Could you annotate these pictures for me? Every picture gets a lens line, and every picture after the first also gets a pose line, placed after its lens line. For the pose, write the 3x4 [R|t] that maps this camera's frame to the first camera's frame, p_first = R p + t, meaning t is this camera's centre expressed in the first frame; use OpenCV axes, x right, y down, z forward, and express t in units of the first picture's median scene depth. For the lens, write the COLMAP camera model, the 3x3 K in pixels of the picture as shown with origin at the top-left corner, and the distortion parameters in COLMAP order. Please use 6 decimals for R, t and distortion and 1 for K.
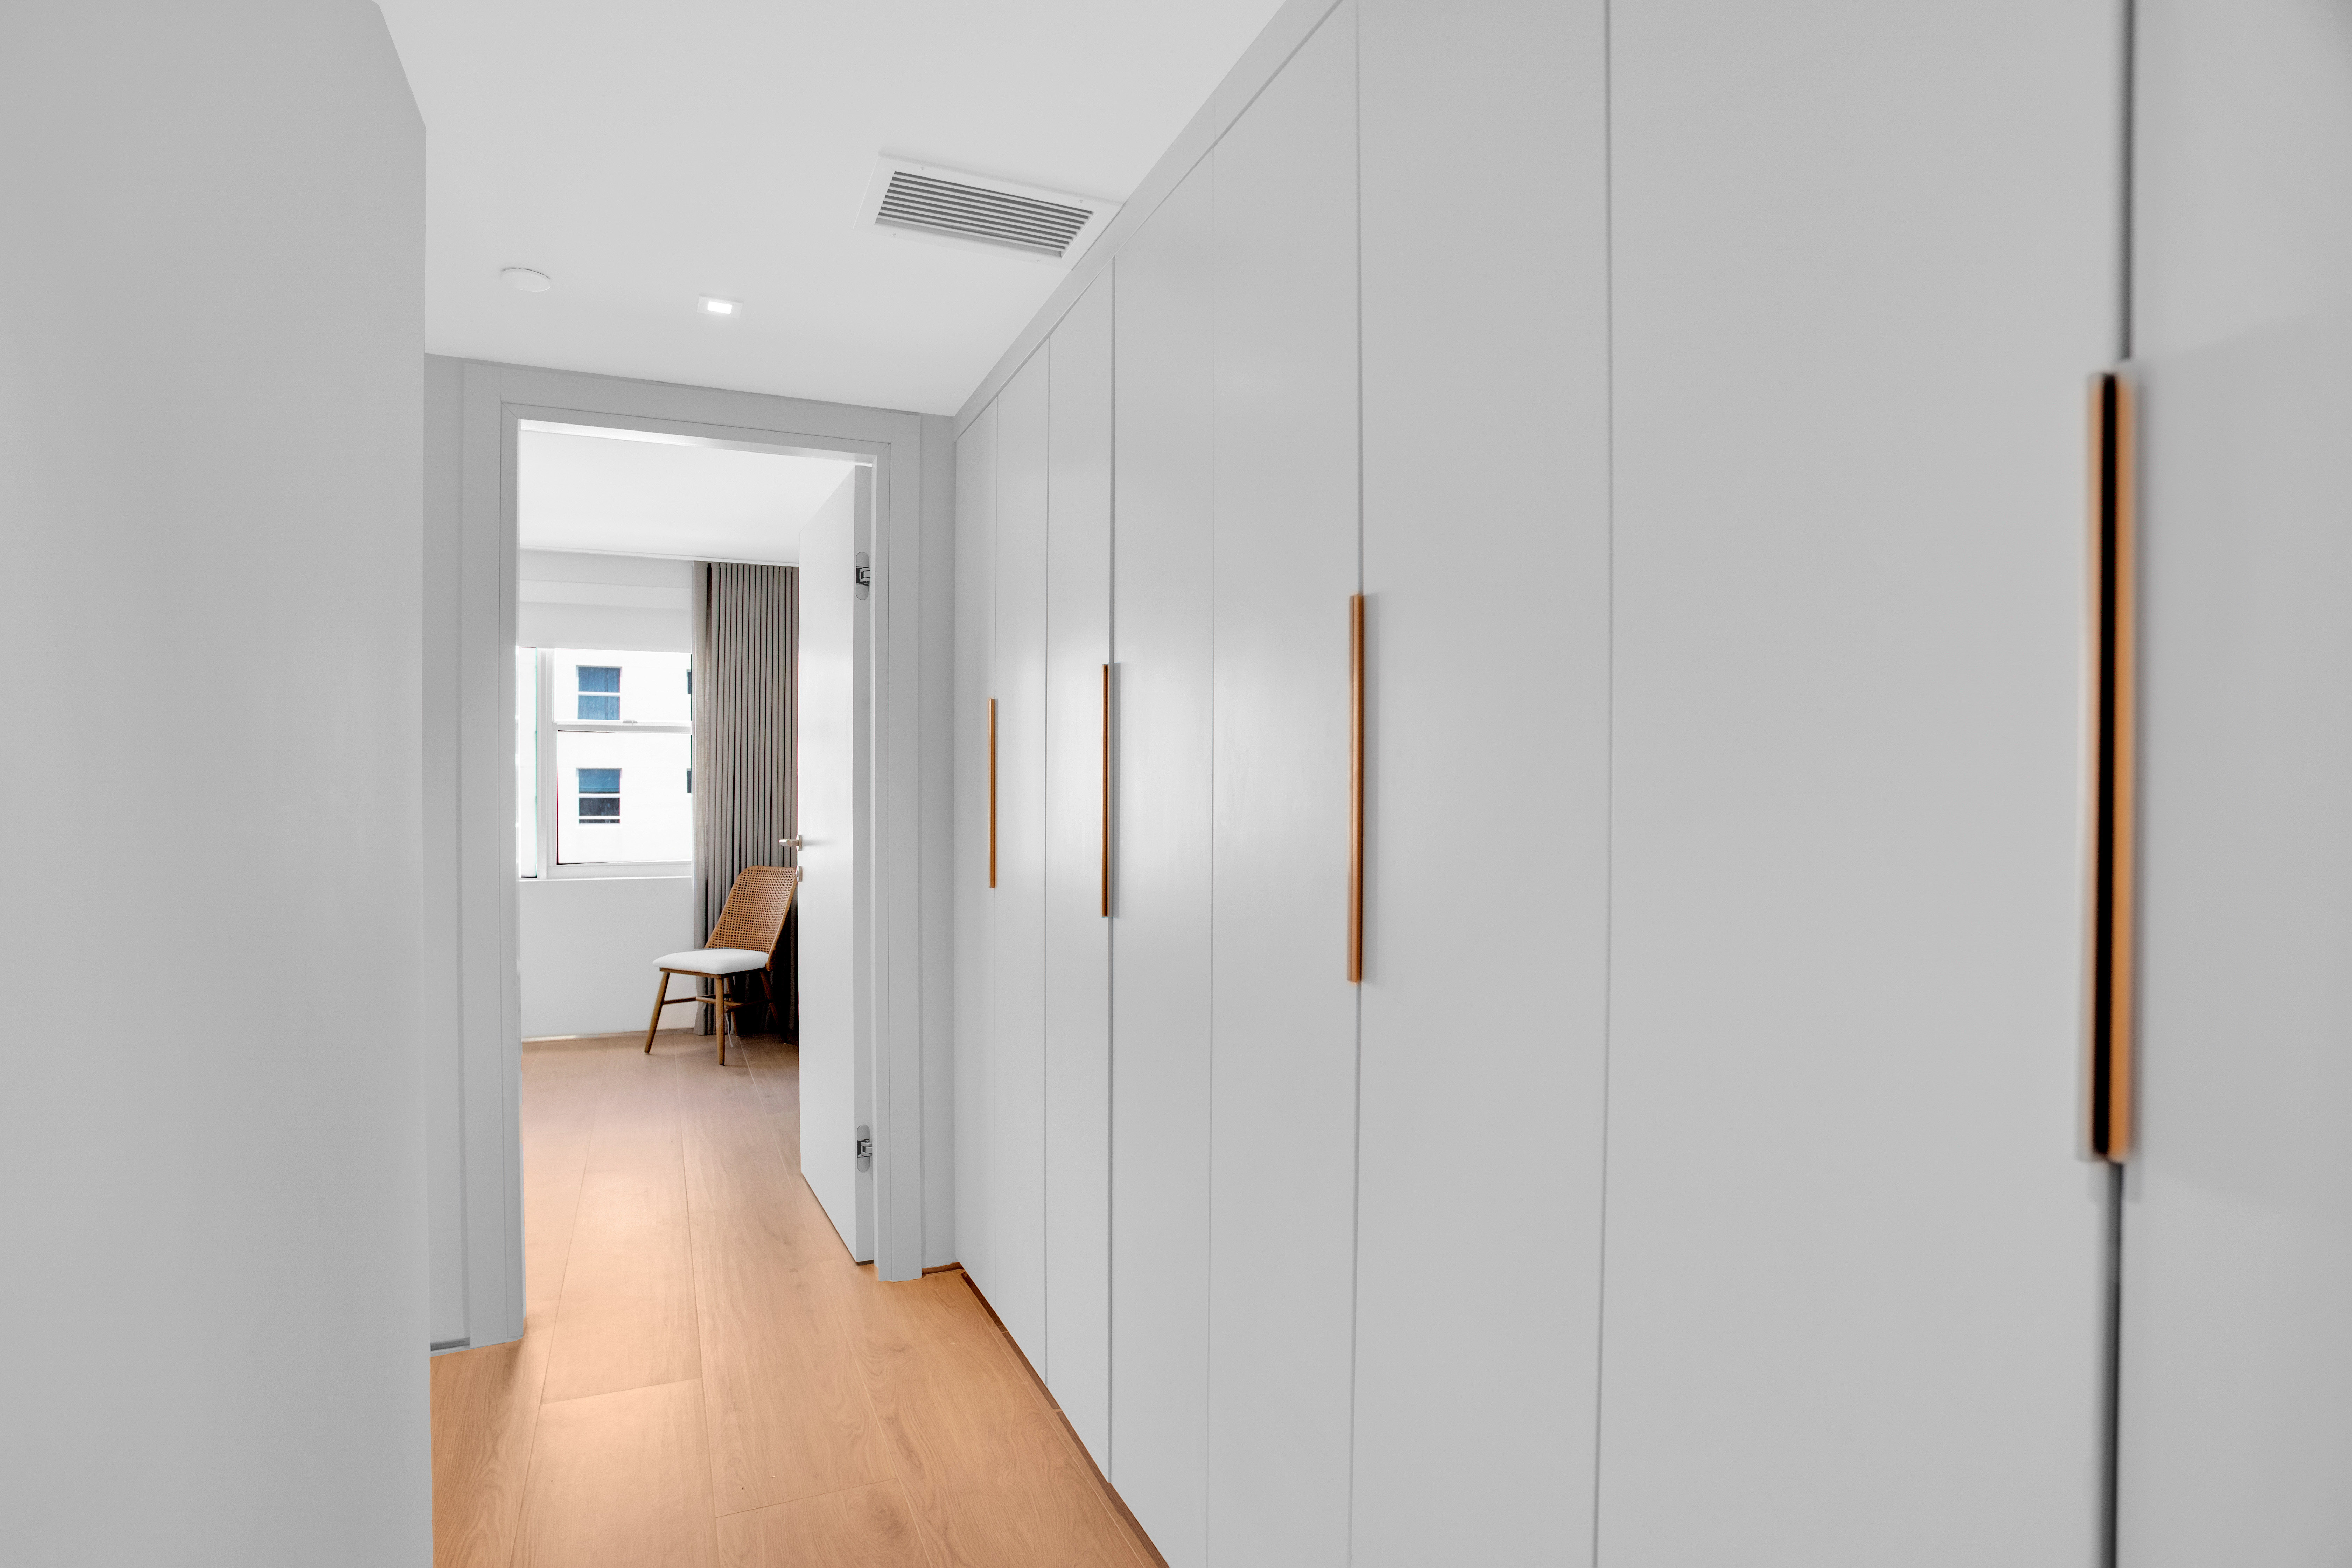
lens RADIAL K [[1373.0, 0, 1178.5], [0, 1373.0, 822.6], [0, 0, 1]] dist [-0.073227, 0.000089]
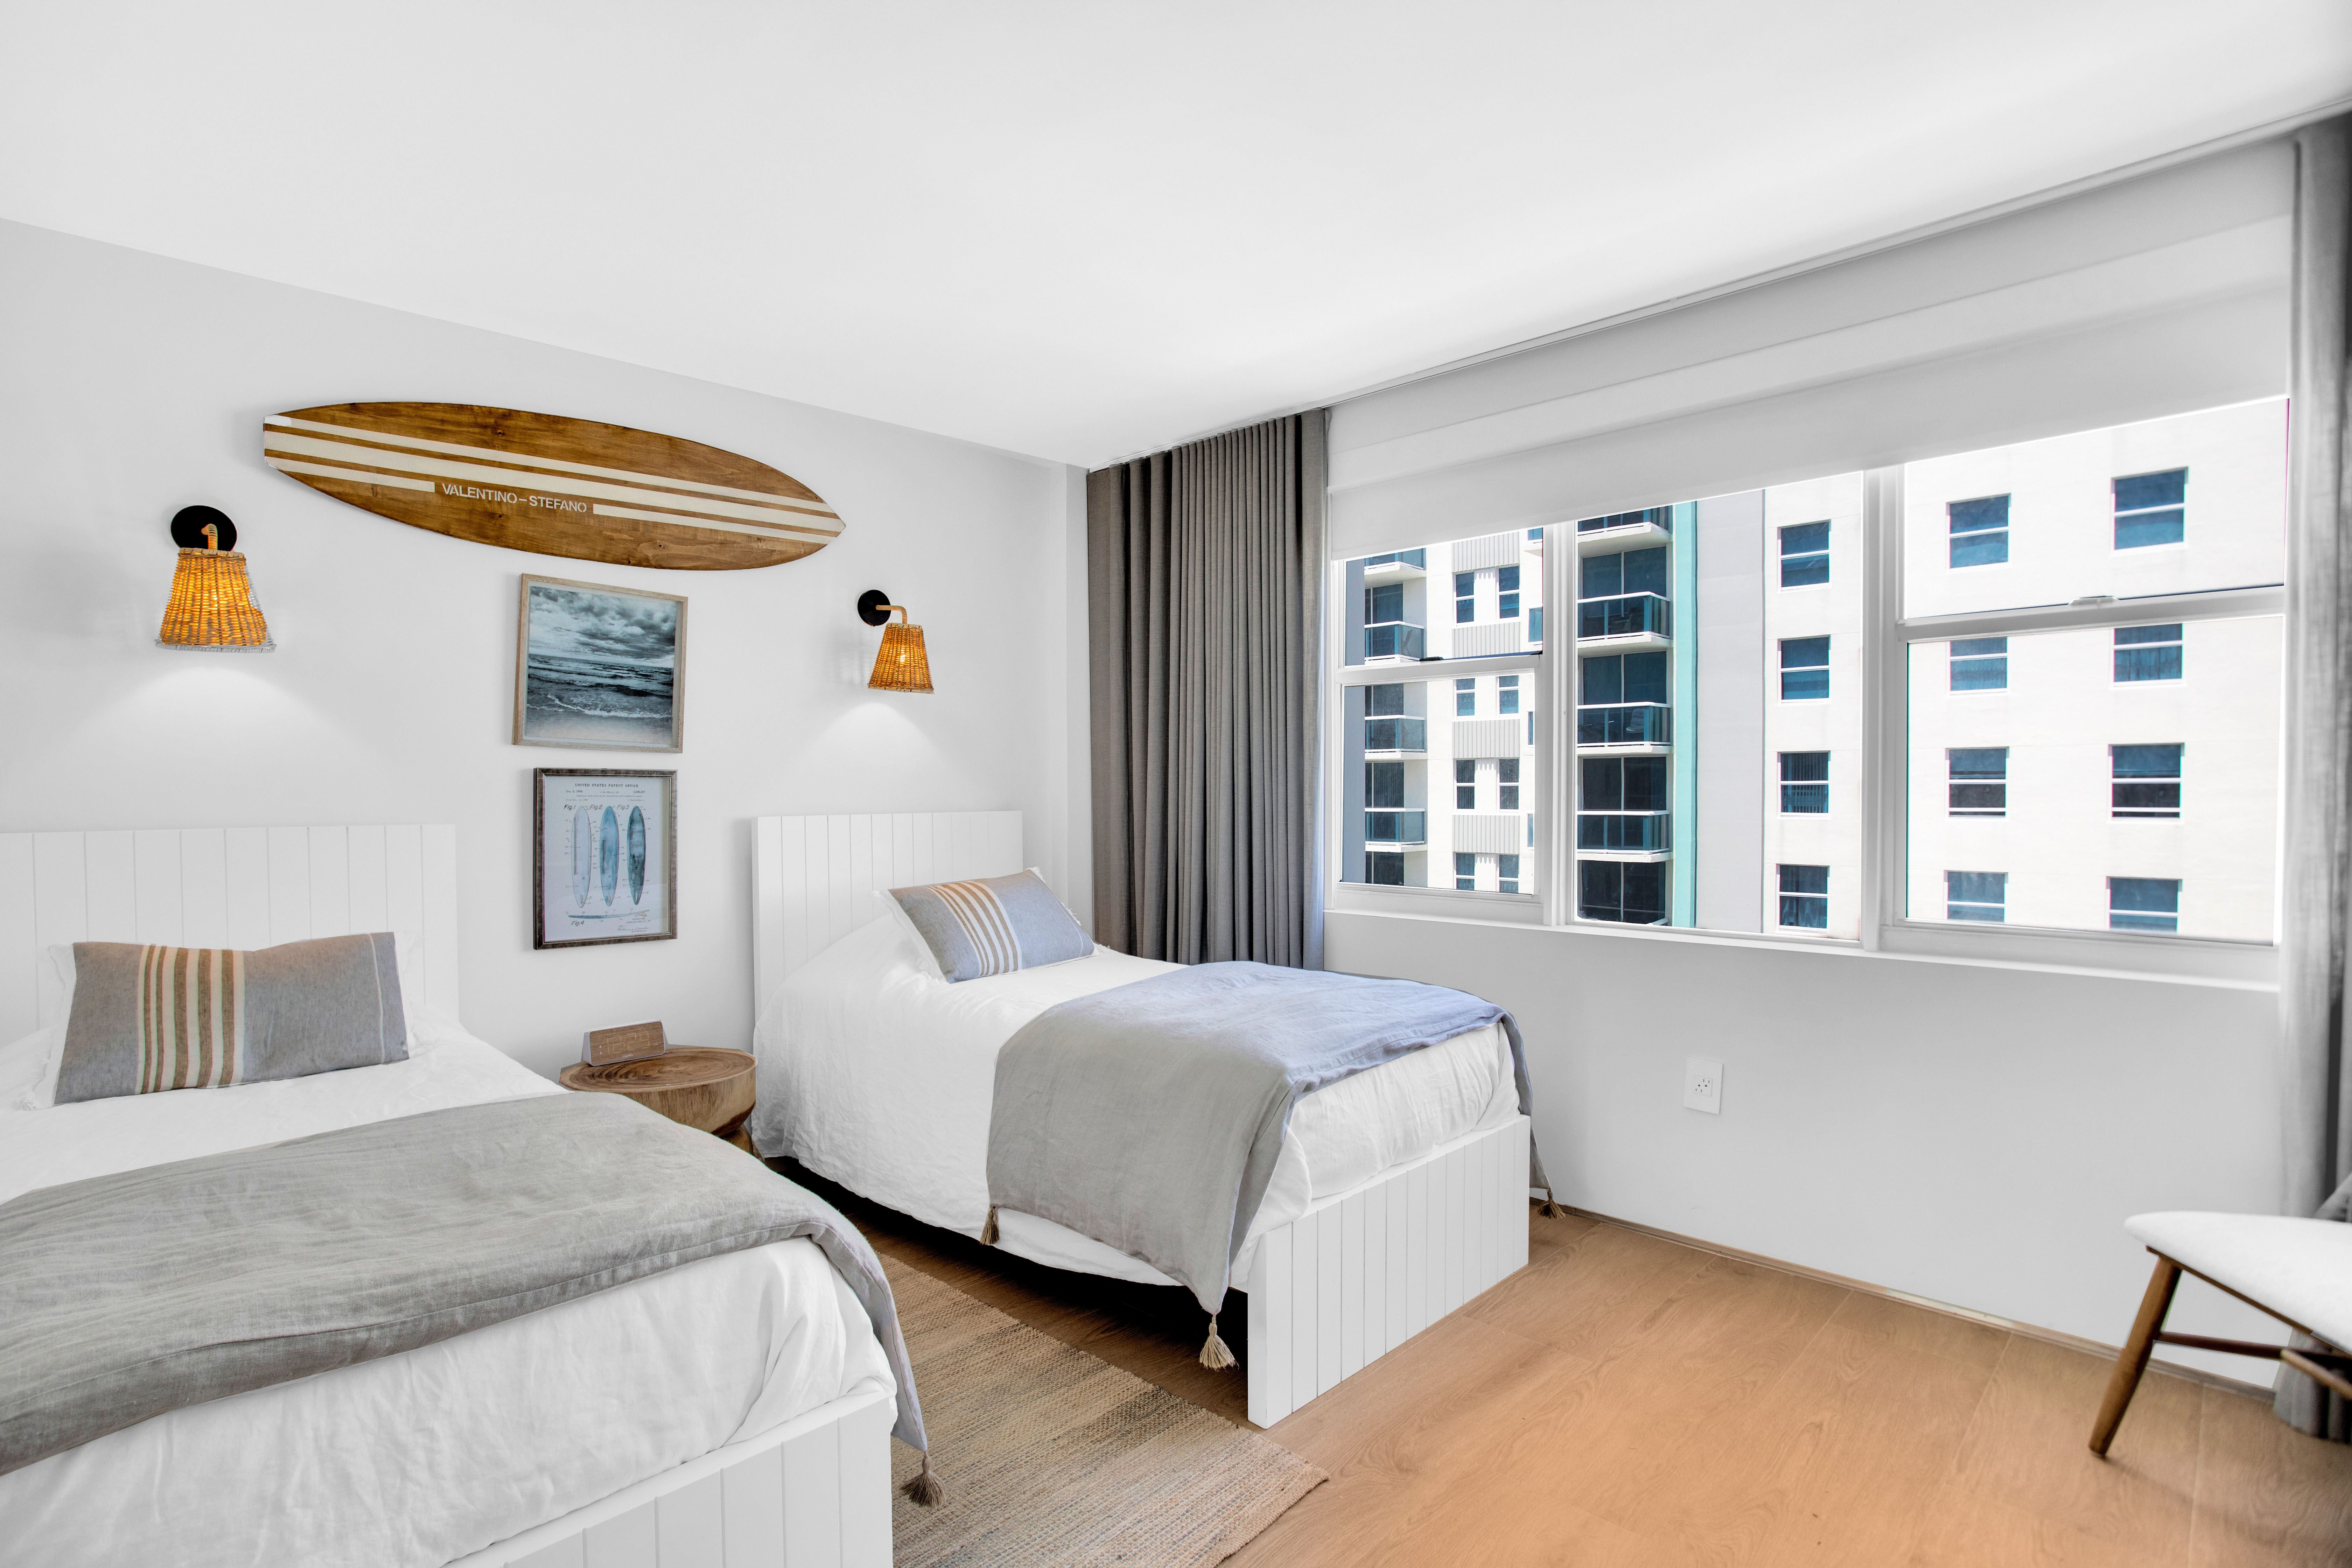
lens RADIAL K [[1084.3, 0, 1178.0], [0, 1084.3, 810.6], [0, 0, 1]] dist [-0.018907, 0.000510]
pose [[0.395197, 0.015563, -0.918465, -0.095149], [-0.011997, 0.999859, 0.011780, -0.003901], [0.918518, 0.006364, 0.395328, 0.274180]]
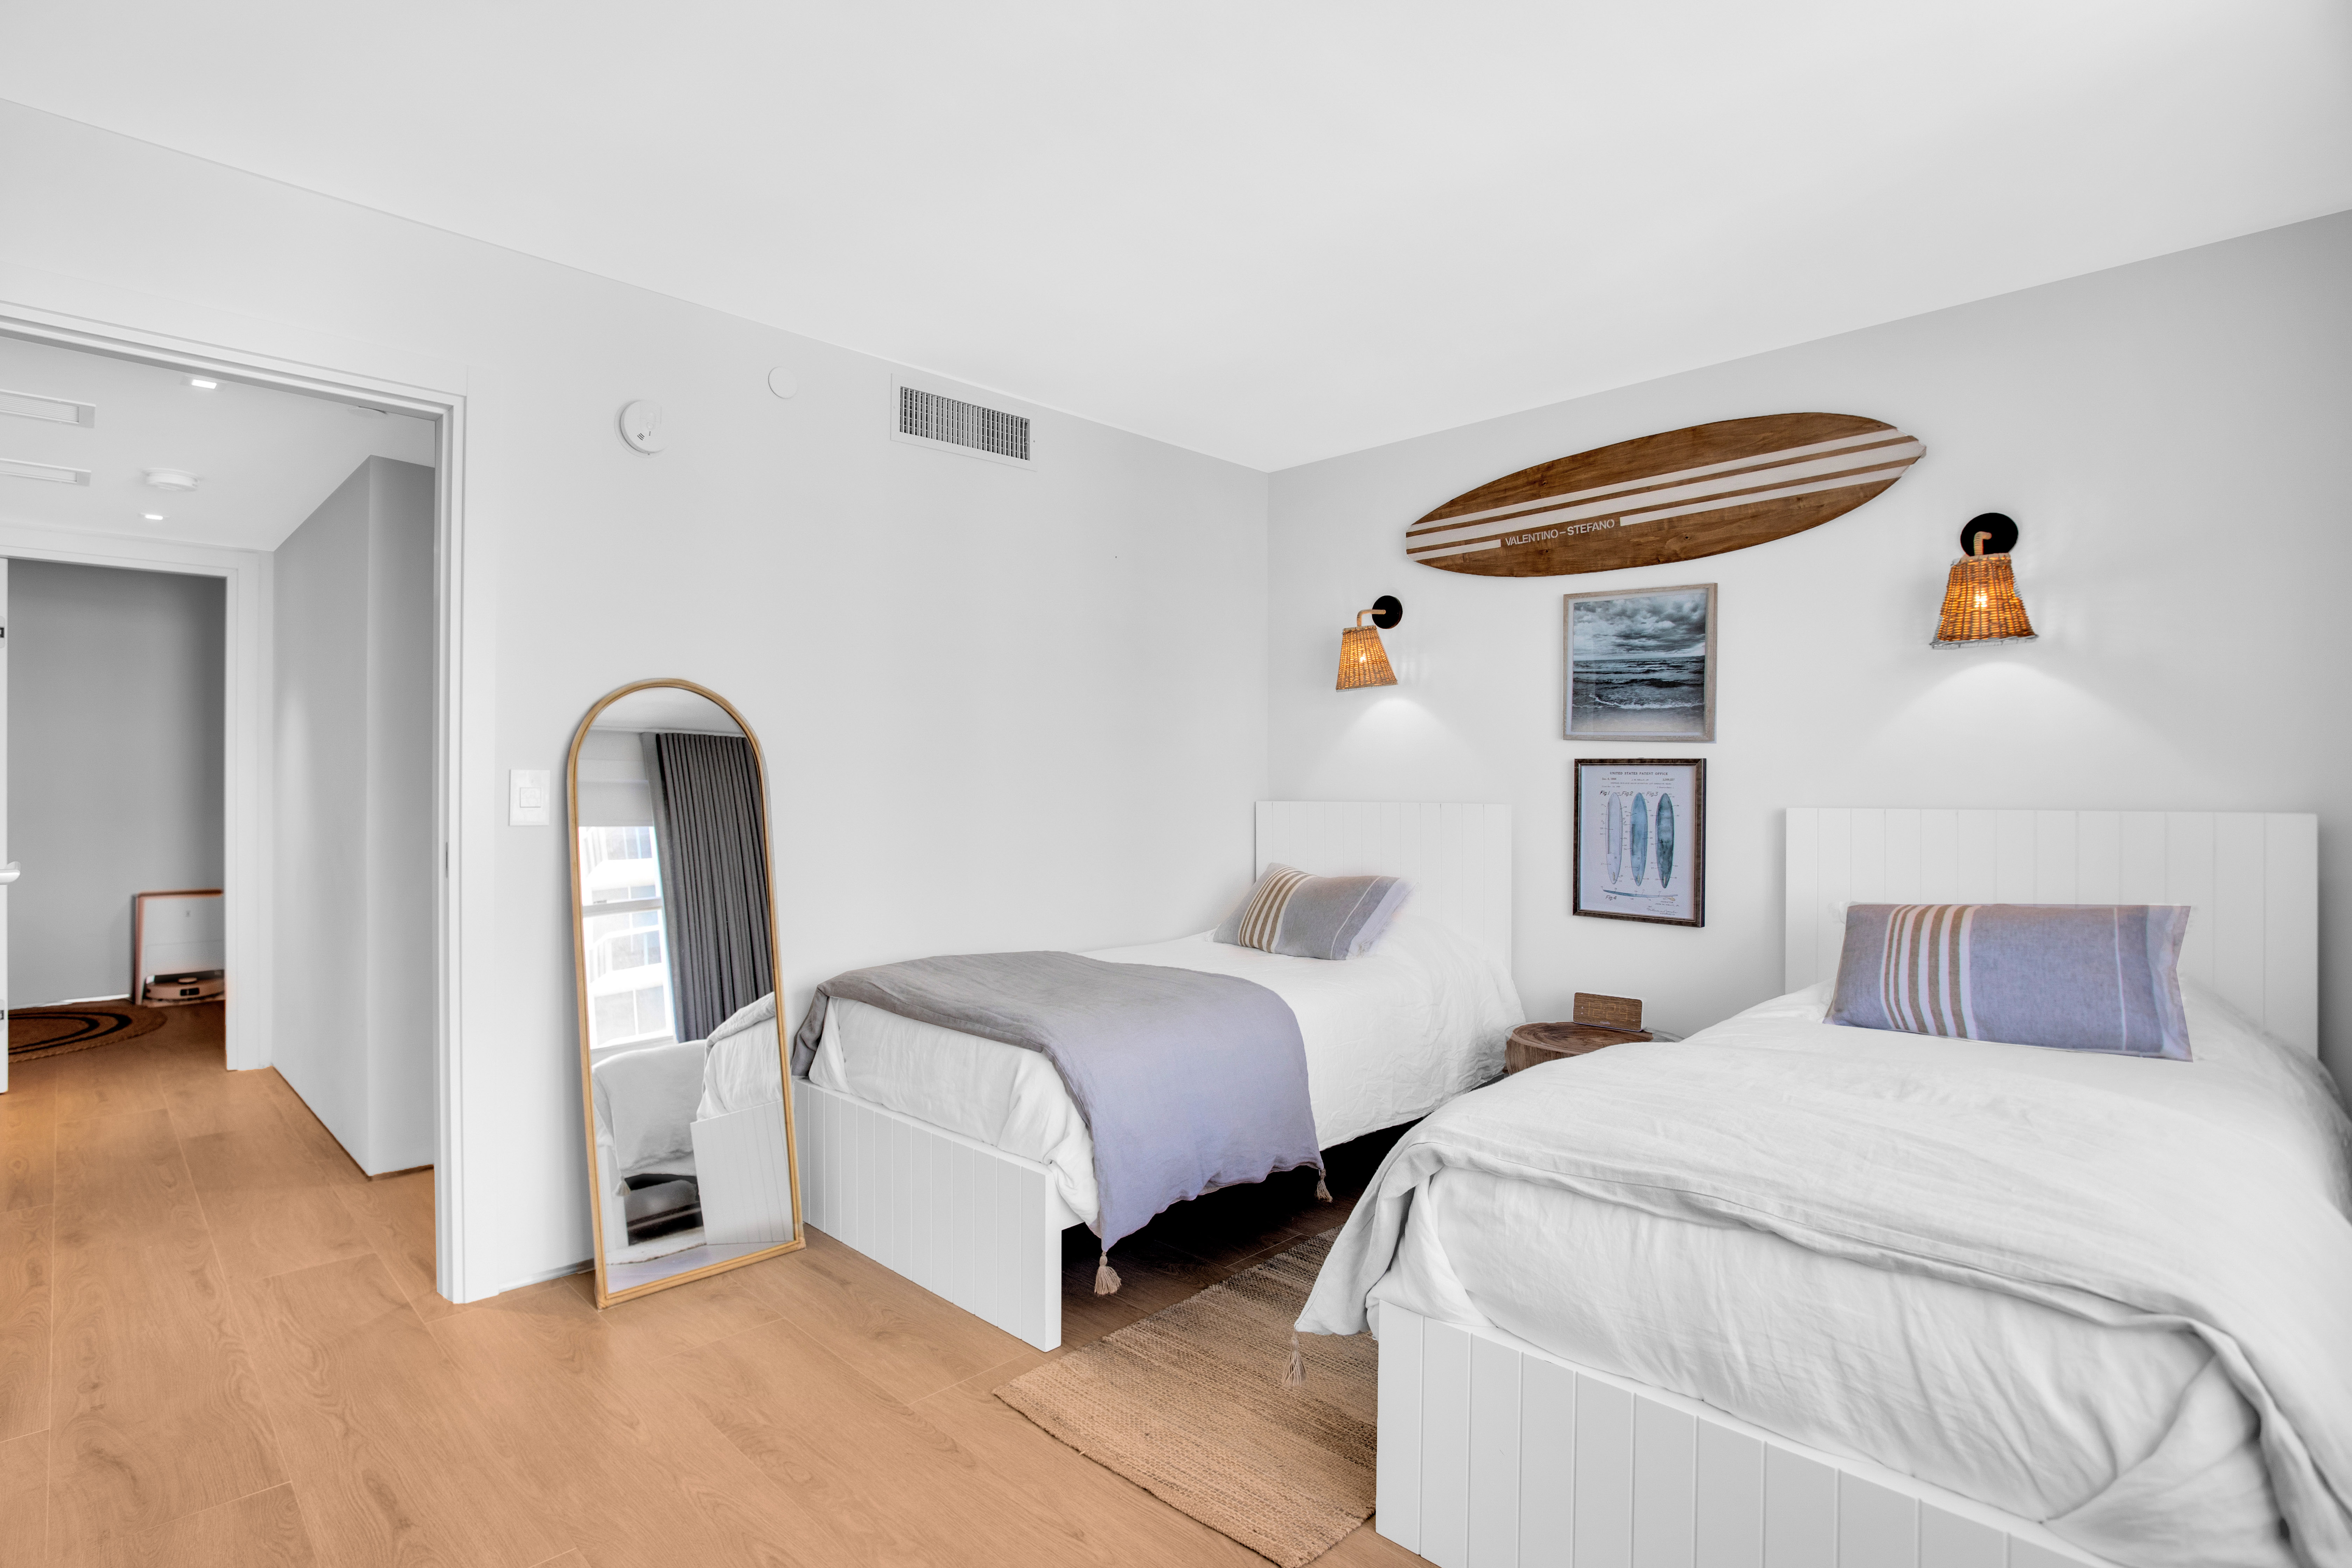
lens RADIAL K [[1169.3, 0, 1176.0], [0, 1169.3, 784.0], [0, 0, 1]] dist [-0.026057, 0.000150]
pose [[-0.907051, -0.002460, -0.421013, -0.173302], [-0.011309, 0.999764, 0.018524, -0.007771], [0.420868, 0.021564, -0.906866, 0.545854]]
